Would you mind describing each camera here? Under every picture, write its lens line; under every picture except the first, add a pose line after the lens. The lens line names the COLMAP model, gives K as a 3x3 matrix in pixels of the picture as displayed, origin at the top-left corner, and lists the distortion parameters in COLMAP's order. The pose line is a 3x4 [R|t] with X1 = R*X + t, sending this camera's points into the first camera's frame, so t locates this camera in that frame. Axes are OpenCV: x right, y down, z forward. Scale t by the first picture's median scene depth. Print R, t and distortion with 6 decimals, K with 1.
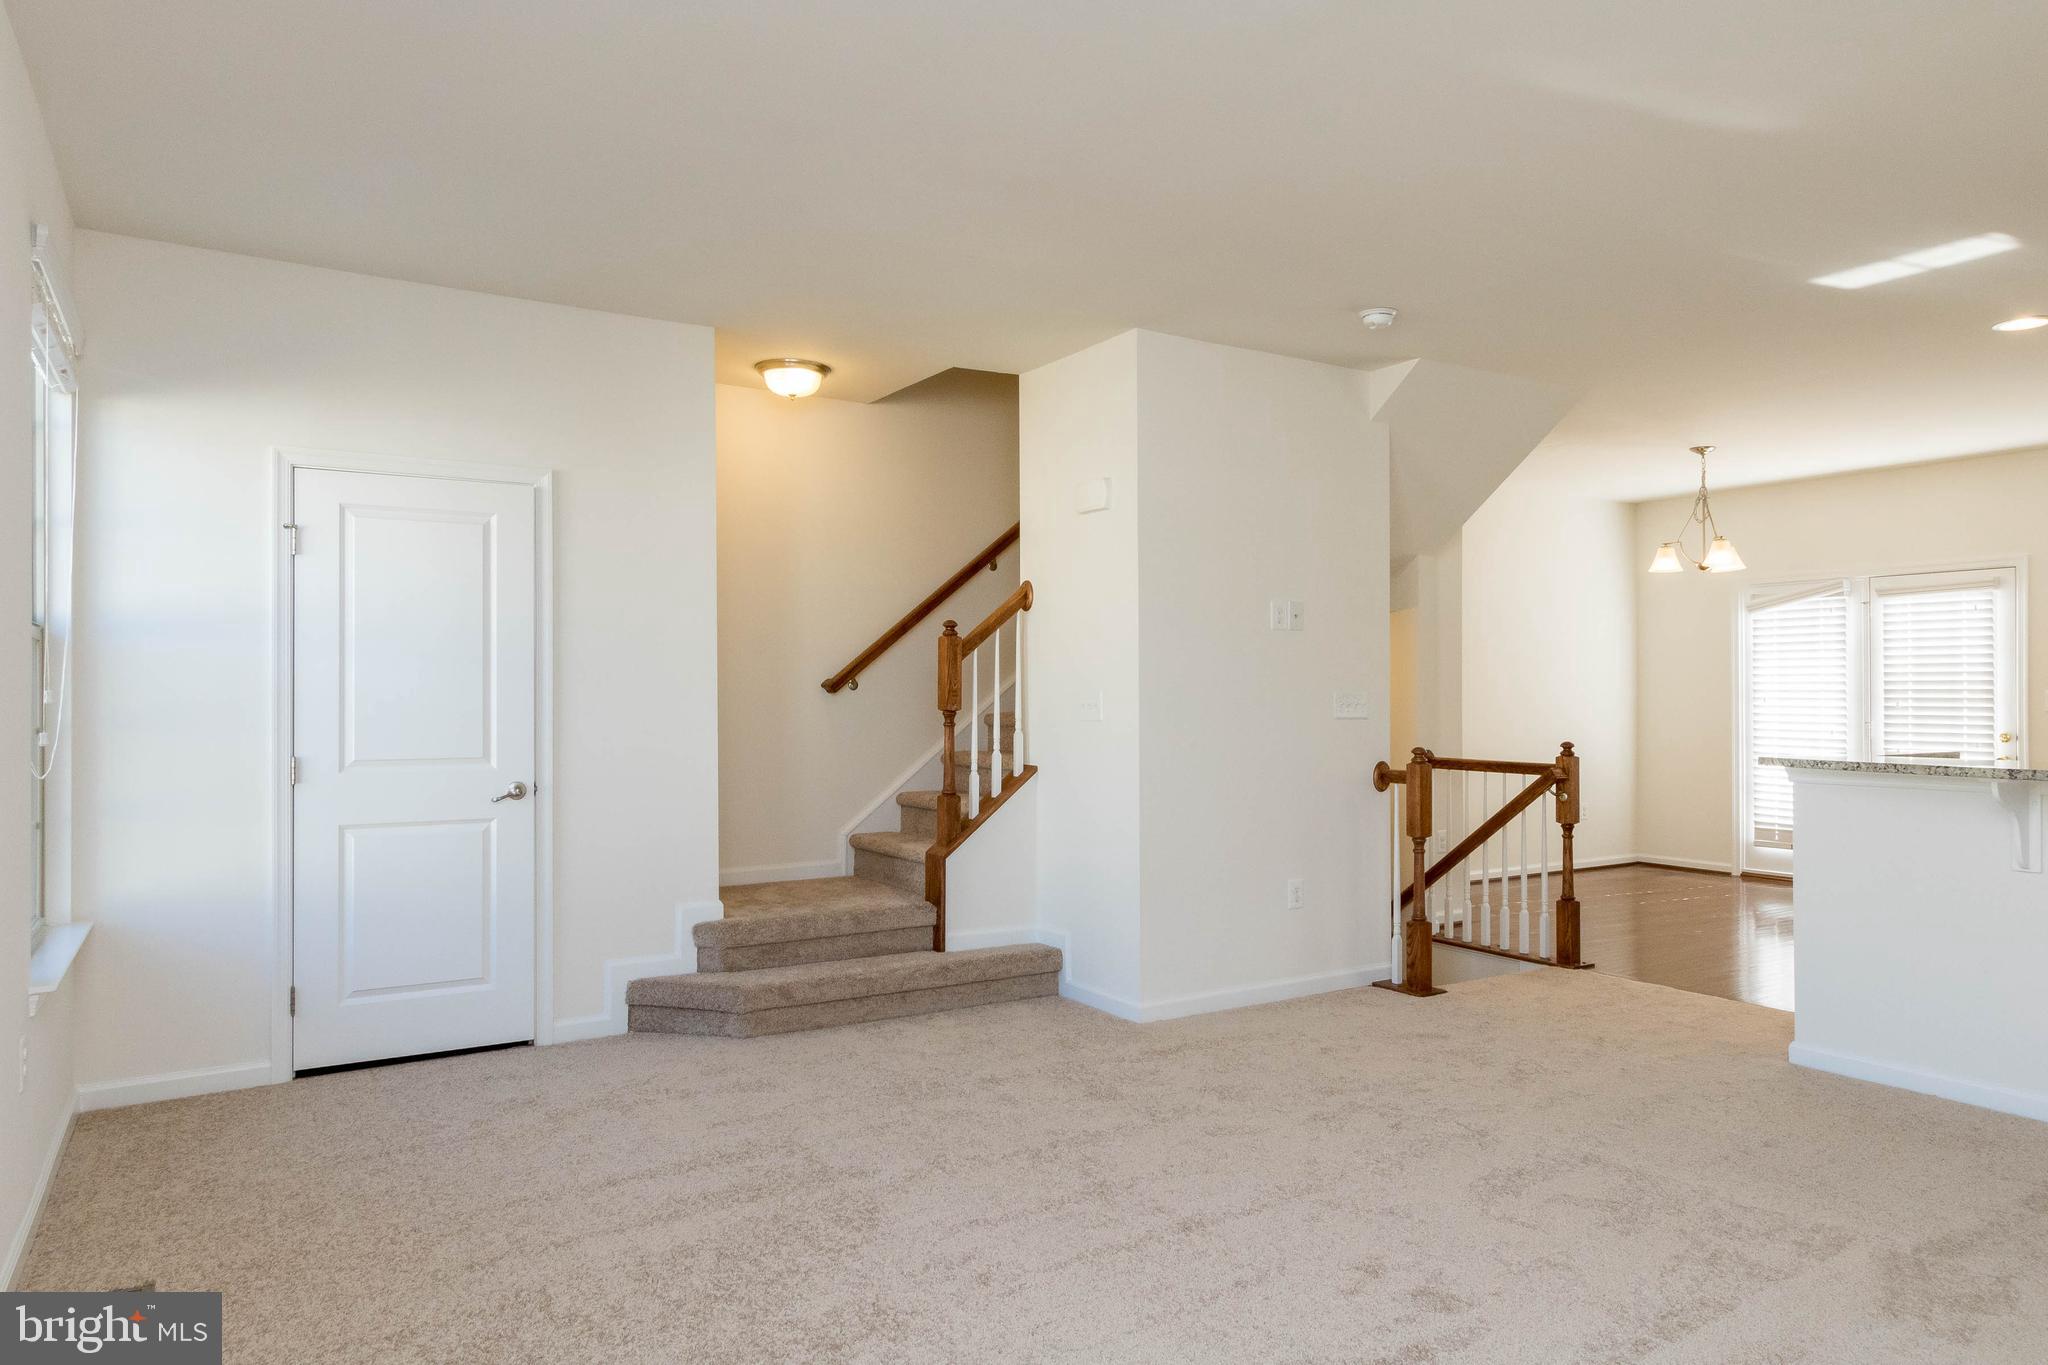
lens RADIAL K [[1276.8, 0, 1027.2], [0, 1276.8, 690.2], [0, 0, 1]] dist [0.002520, -0.000848]
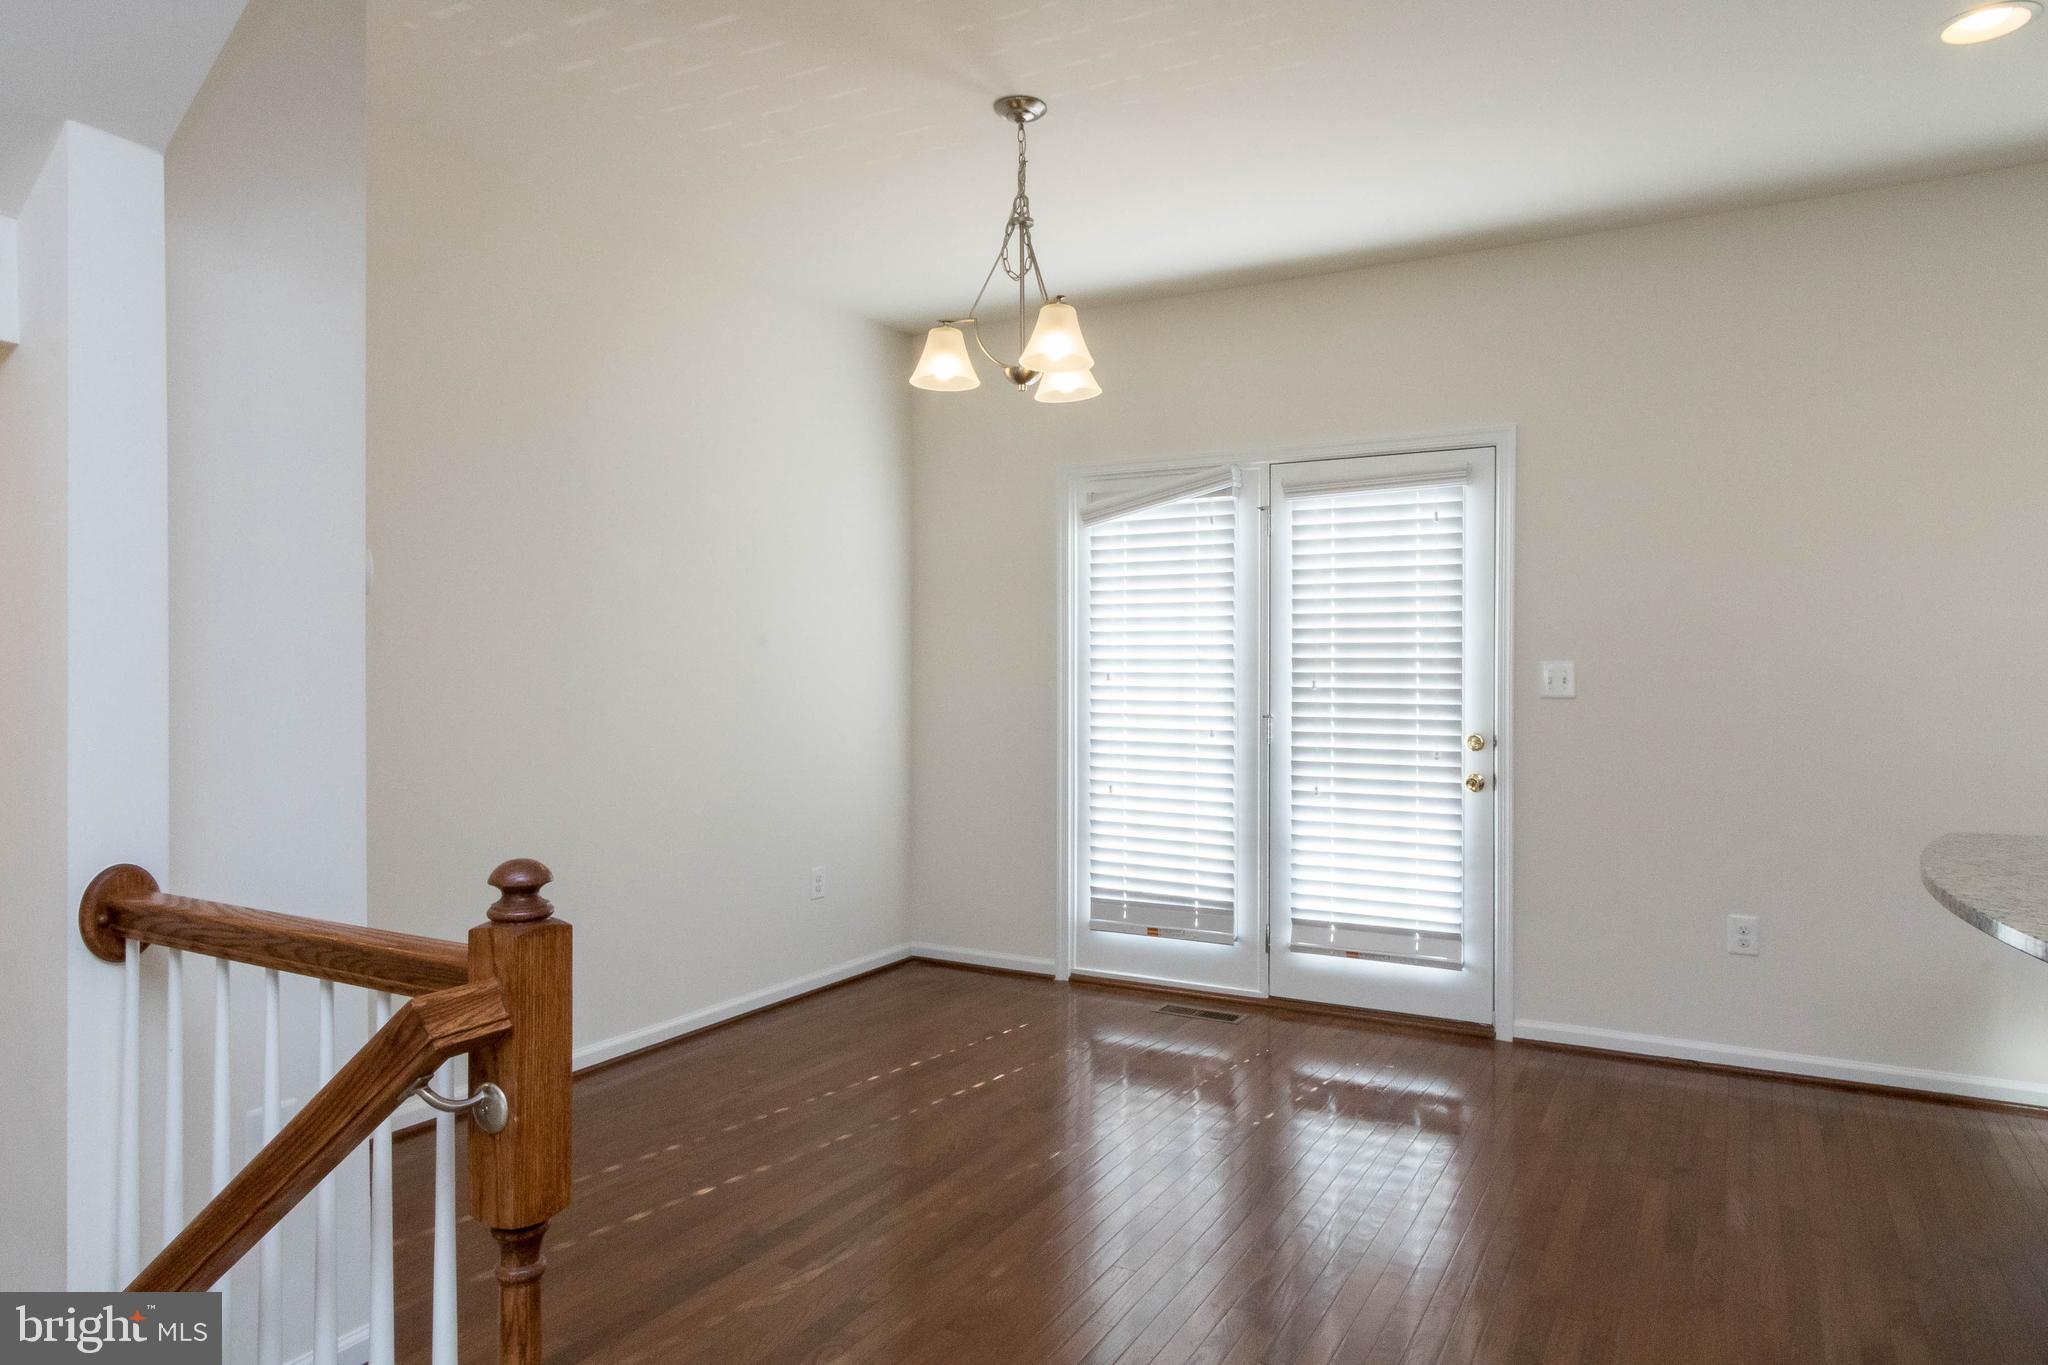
lens RADIAL K [[1267.2, 0, 1024.0], [0, 1267.2, 682.5], [0, 0, 1]] dist [0.011538, 0.000844]
pose [[0.876011, -0.001637, 0.482289, 0.413768], [-0.004654, 0.999919, 0.011849, 0.005481], [-0.482269, -0.012624, 0.875932, 0.797694]]
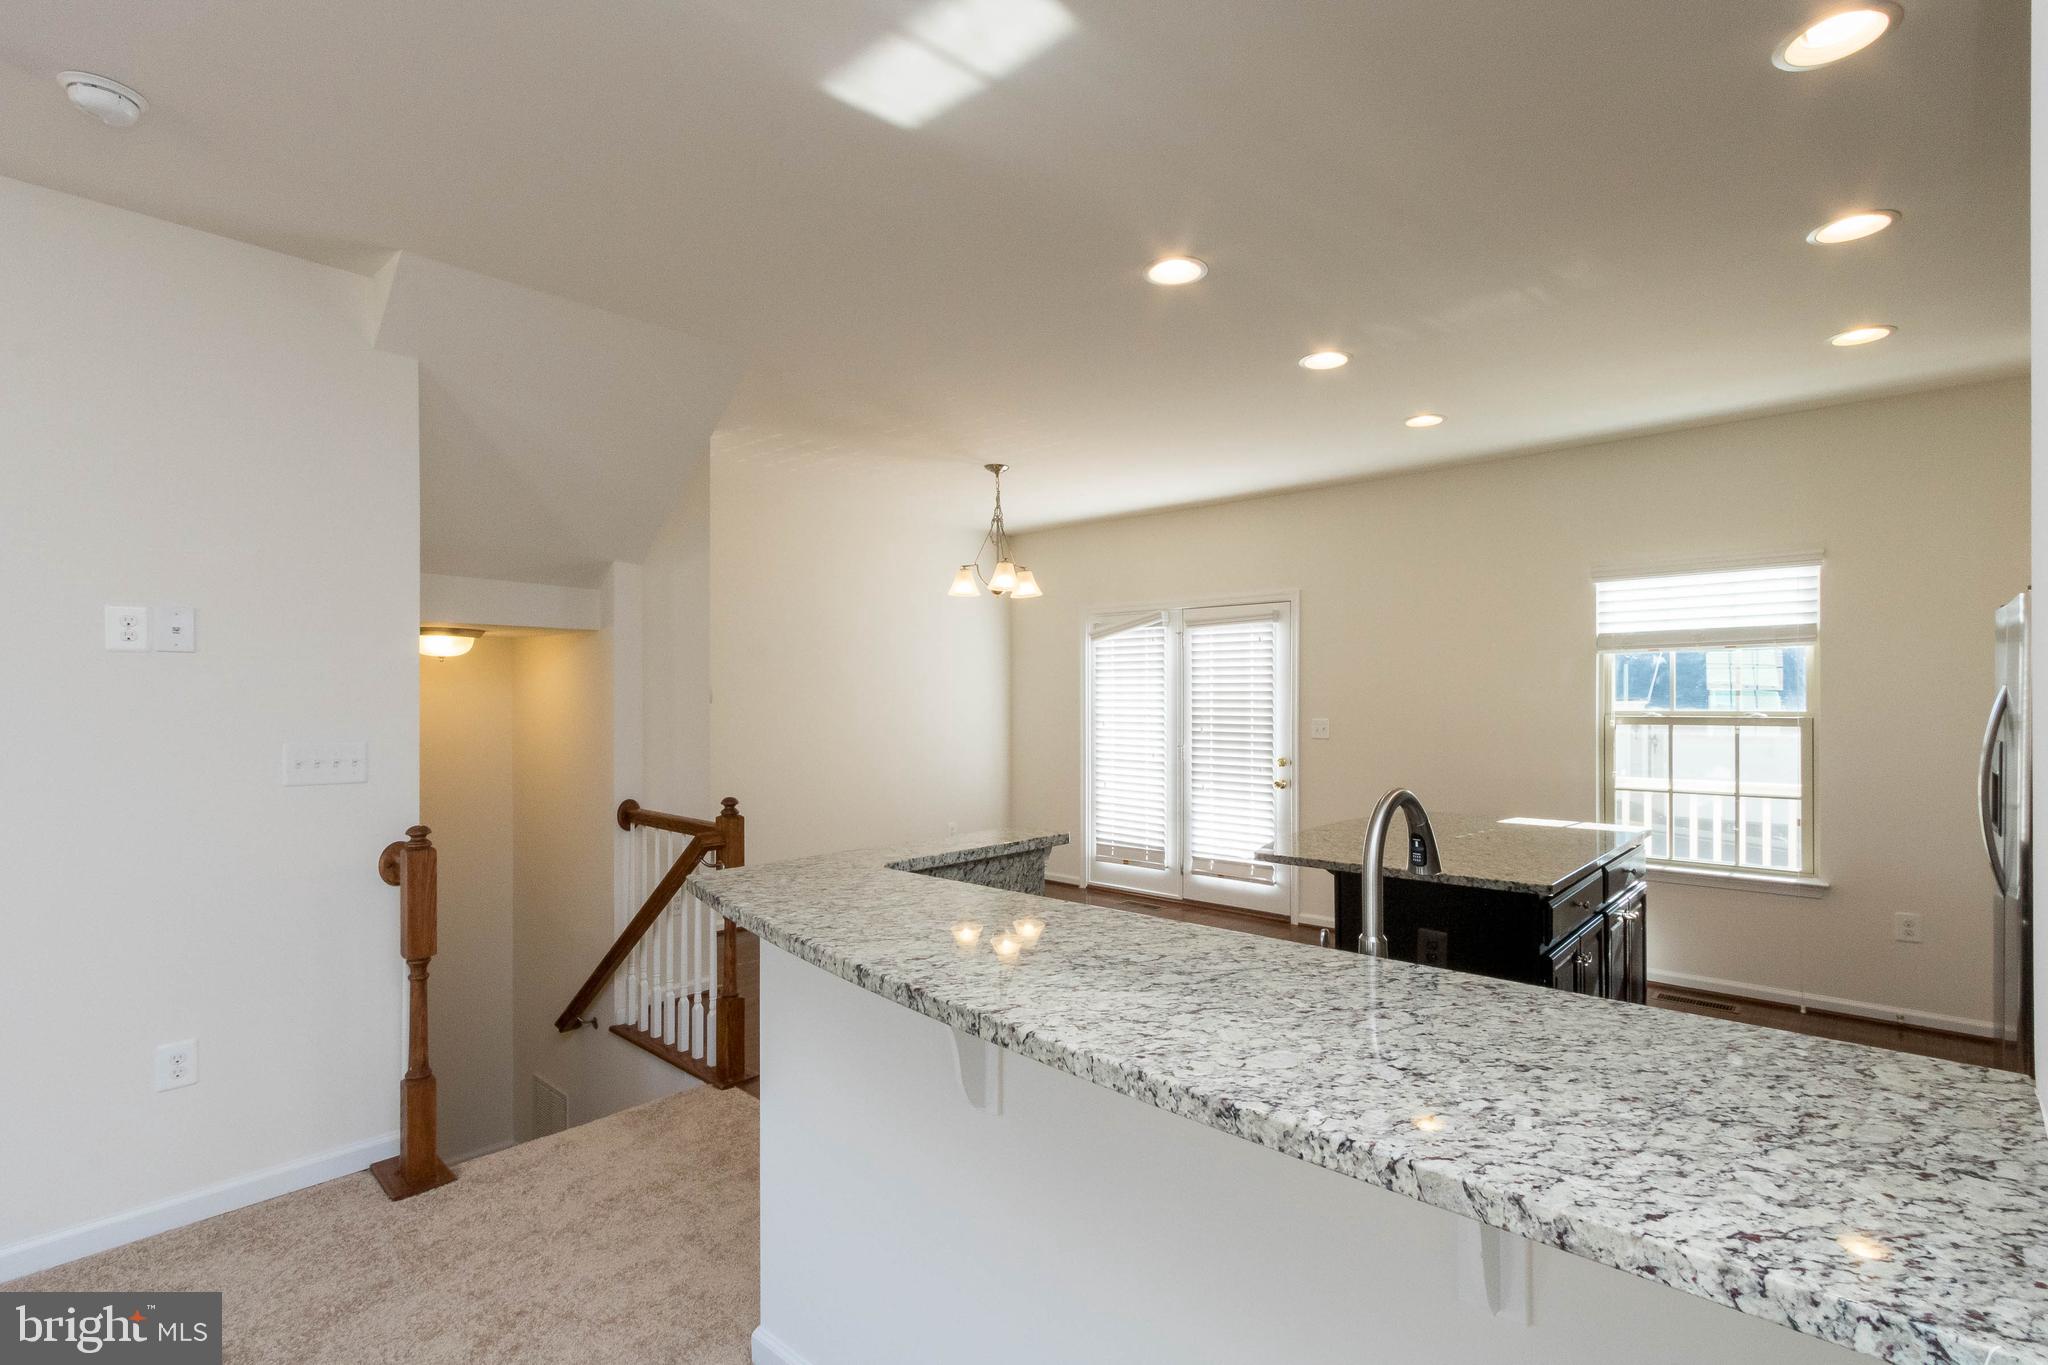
lens RADIAL K [[947.2, 0, 1031.8], [0, 947.2, 703.8], [0, 0, 1]] dist [0.000603, 0.000016]
pose [[0.960506, -0.000416, 0.278259, 0.463726], [-0.002697, 0.999938, 0.010806, -0.025974], [-0.278246, -0.011130, 0.960445, 0.405195]]
